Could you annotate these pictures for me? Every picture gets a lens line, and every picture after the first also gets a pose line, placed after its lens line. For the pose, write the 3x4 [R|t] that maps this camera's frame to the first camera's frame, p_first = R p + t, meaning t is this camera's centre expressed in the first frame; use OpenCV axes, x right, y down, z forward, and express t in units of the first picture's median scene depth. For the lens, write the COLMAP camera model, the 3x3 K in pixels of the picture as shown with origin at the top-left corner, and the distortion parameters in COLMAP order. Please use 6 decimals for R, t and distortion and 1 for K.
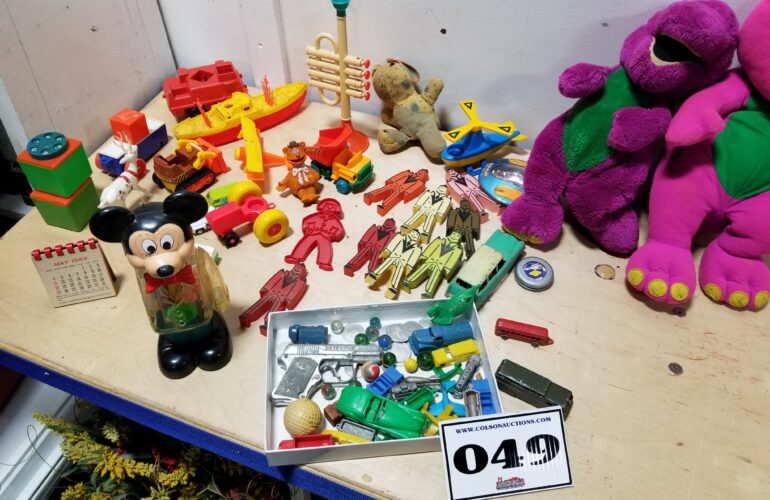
lens RADIAL K [[619.7, 0, 385.0], [0, 619.7, 250.0], [0, 0, 1]] dist [-0.003192, -0.007059]
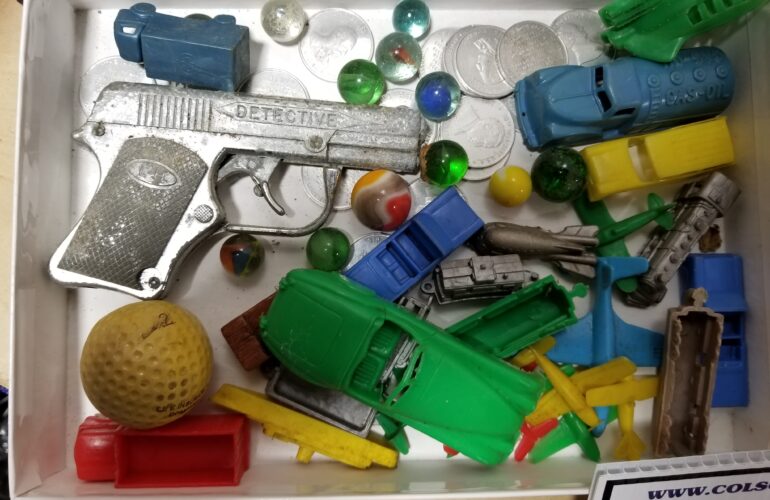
lens RADIAL K [[619.7, 0, 385.0], [0, 619.7, 250.0], [0, 0, 1]] dist [-0.003192, -0.007059]
pose [[0.995042, 0.098848, 0.010989, -0.022193], [-0.085245, 0.790705, 0.606234, 0.026835], [0.051236, -0.604165, 0.795210, 0.731392]]
